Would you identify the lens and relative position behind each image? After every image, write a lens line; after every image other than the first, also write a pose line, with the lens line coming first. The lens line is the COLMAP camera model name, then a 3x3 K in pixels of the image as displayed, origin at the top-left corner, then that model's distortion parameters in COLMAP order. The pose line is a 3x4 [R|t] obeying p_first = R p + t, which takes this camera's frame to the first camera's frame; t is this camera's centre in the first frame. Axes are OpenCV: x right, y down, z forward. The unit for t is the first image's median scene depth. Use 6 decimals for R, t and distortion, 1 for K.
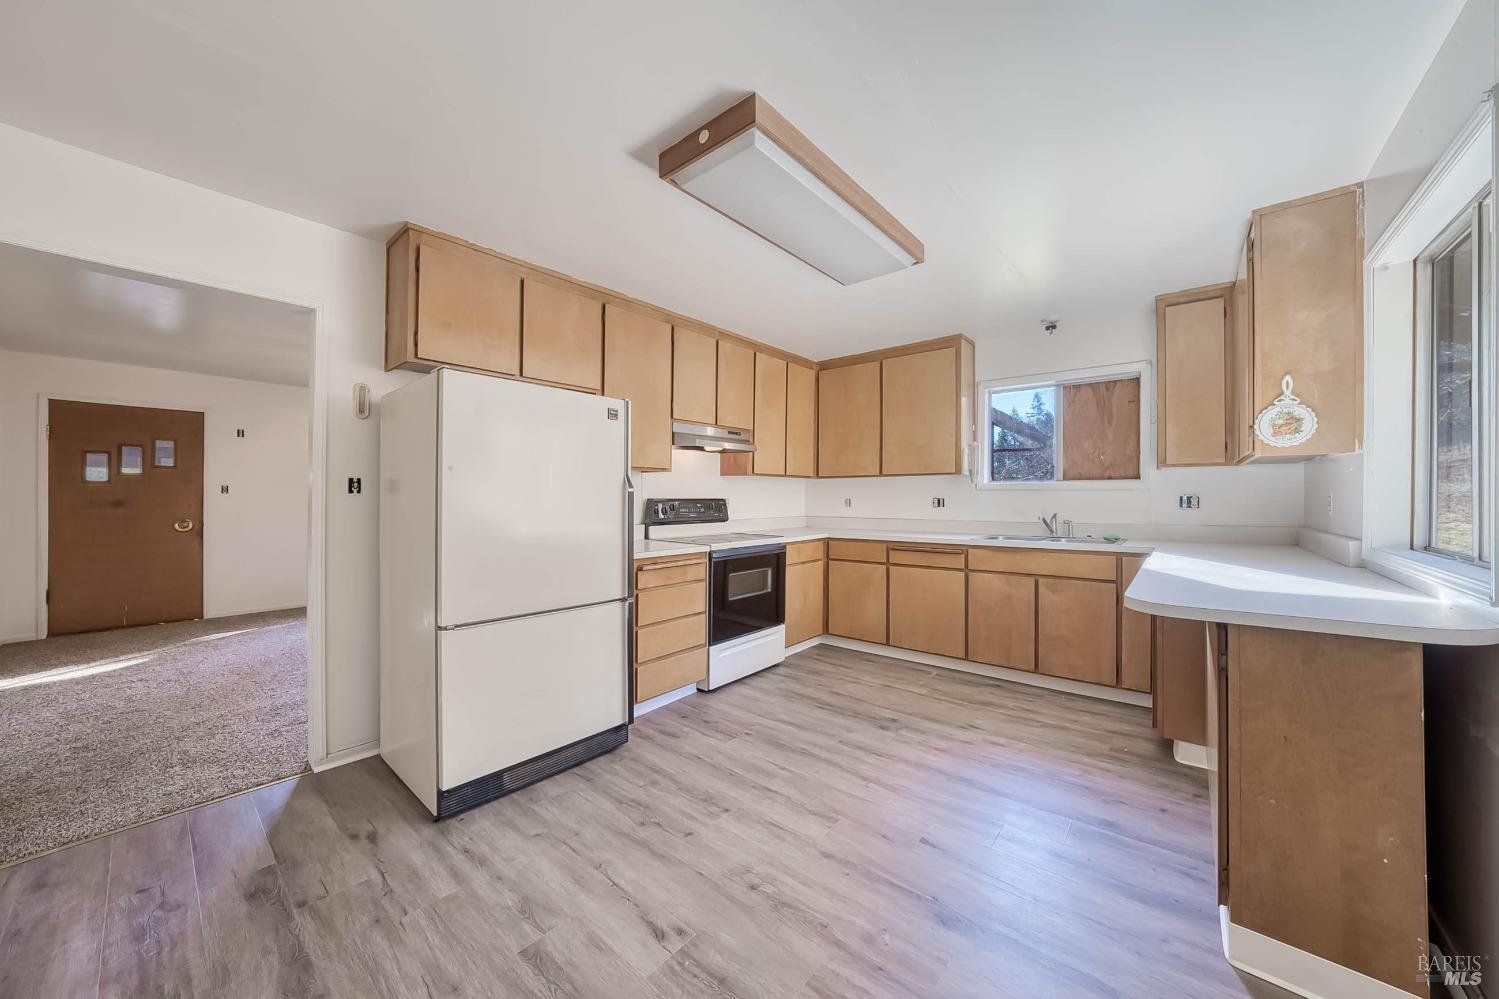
lens RADIAL K [[502.8, 0, 742.5], [0, 502.8, 498.3], [0, 0, 1]] dist [0.001194, 0.000042]
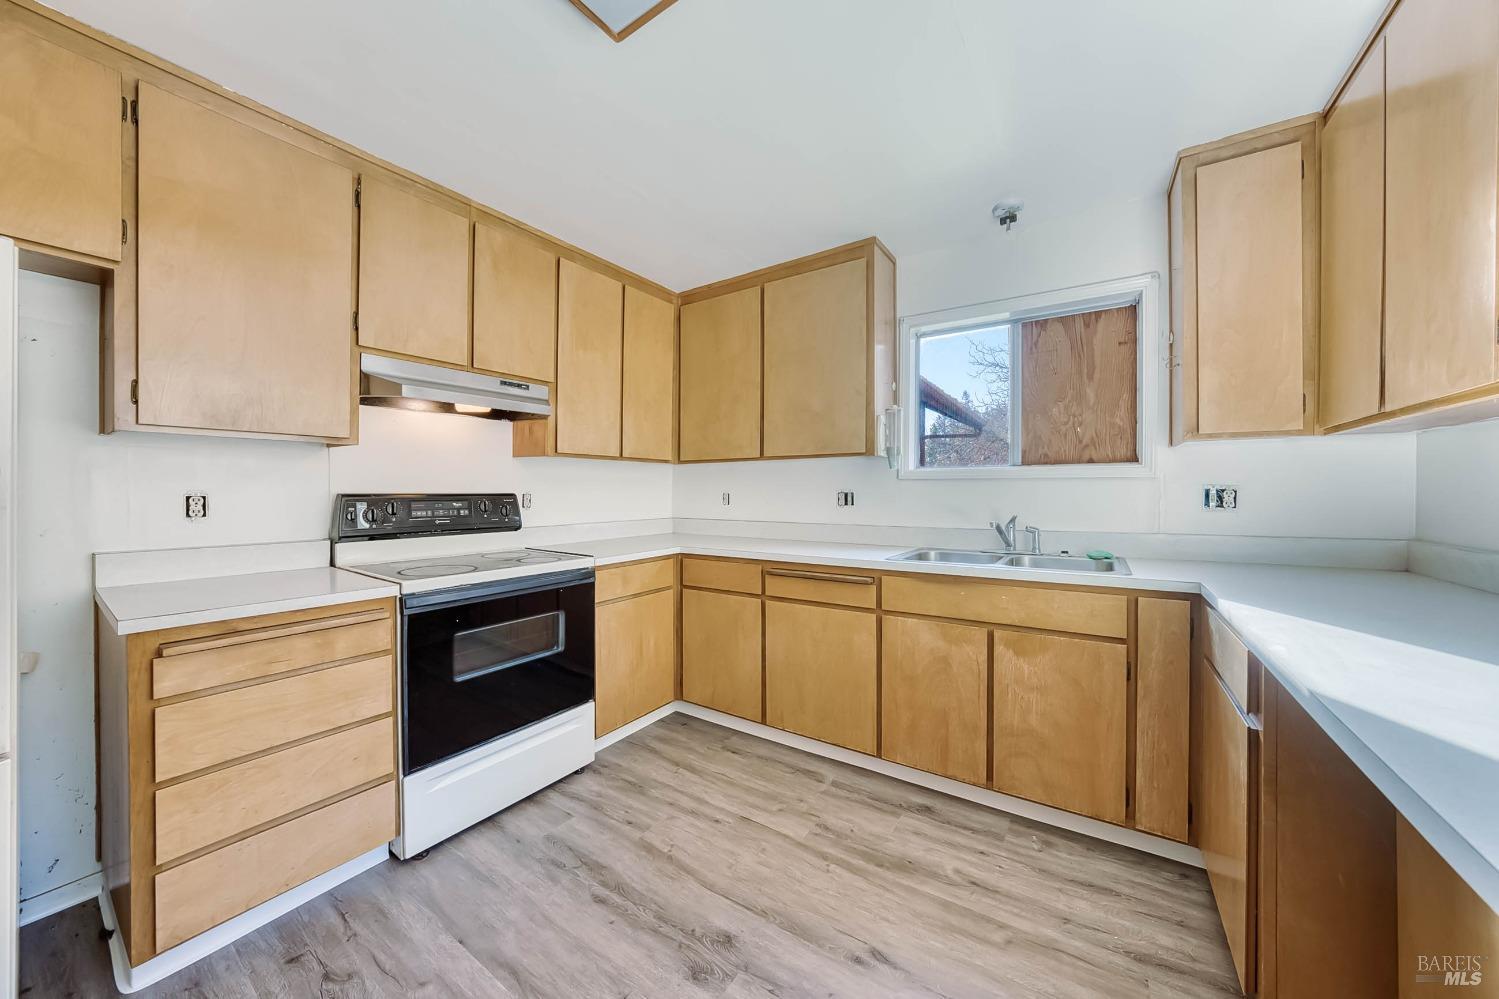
lens RADIAL K [[506.5, 0, 747.7], [0, 506.5, 494.2], [0, 0, 1]] dist [-0.009041, 0.000199]
pose [[0.992315, -0.001643, 0.123723, 0.204596], [0.001173, 0.999992, 0.003875, -0.000566], [-0.123729, -0.003700, 0.992309, 0.399121]]
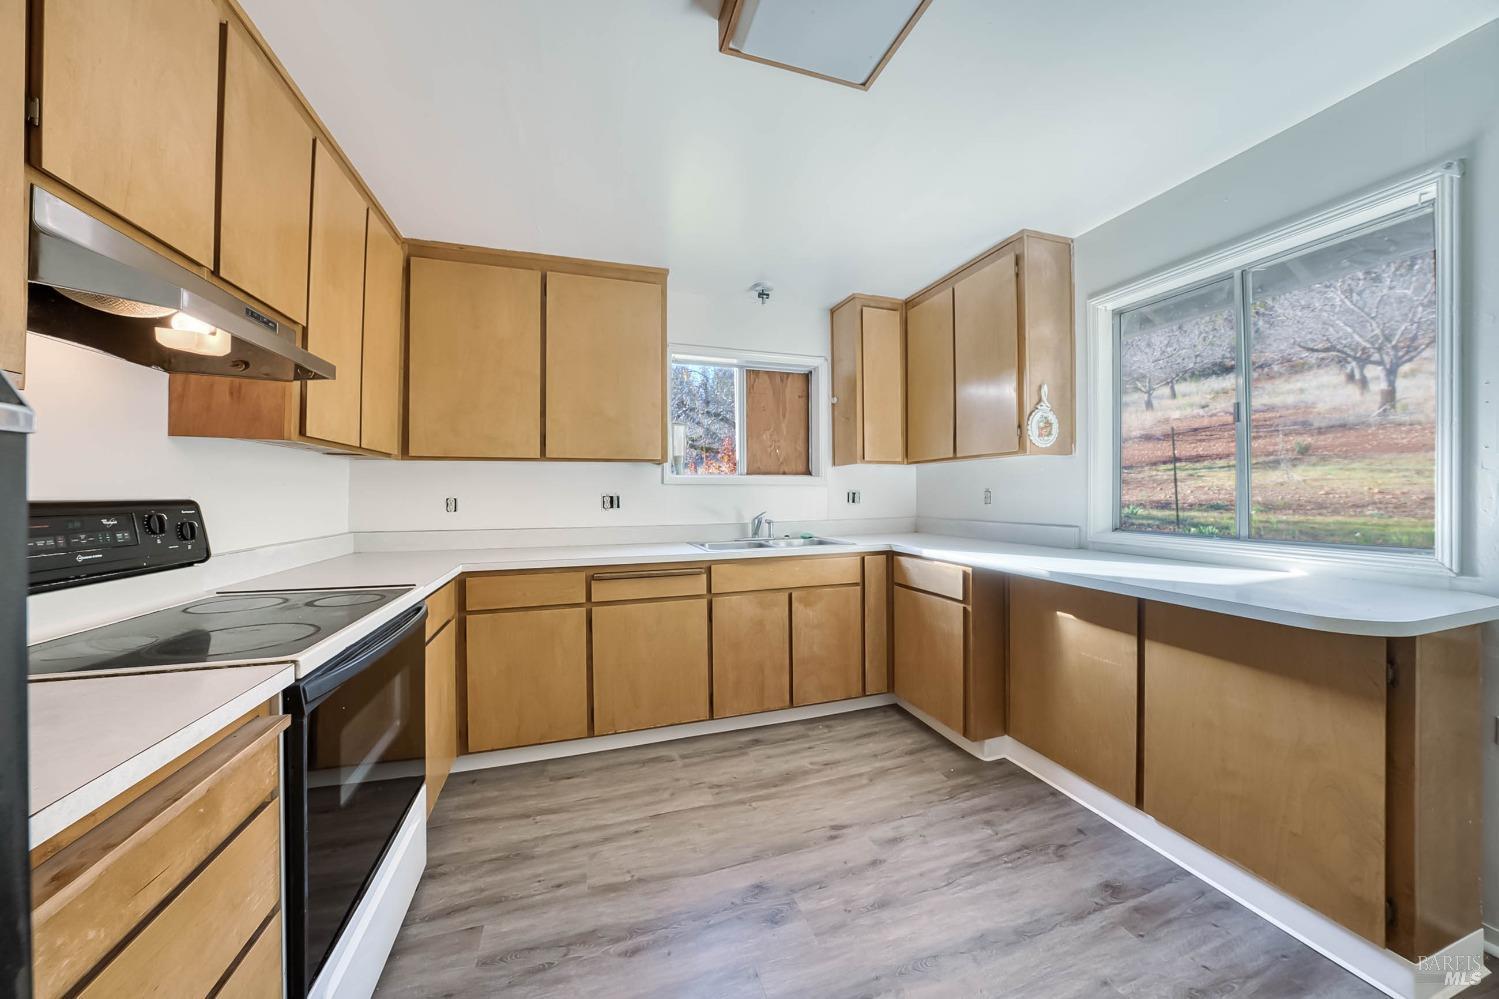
lens RADIAL K [[515.5, 0, 712.7], [0, 515.5, 495.5], [0, 0, 1]] dist [-0.014353, 0.004134]
pose [[0.536038, -0.004292, 0.844183, -0.166344], [0.007204, 0.999974, 0.000510, 0.000034], [-0.844163, 0.005808, 0.536054, 0.579233]]
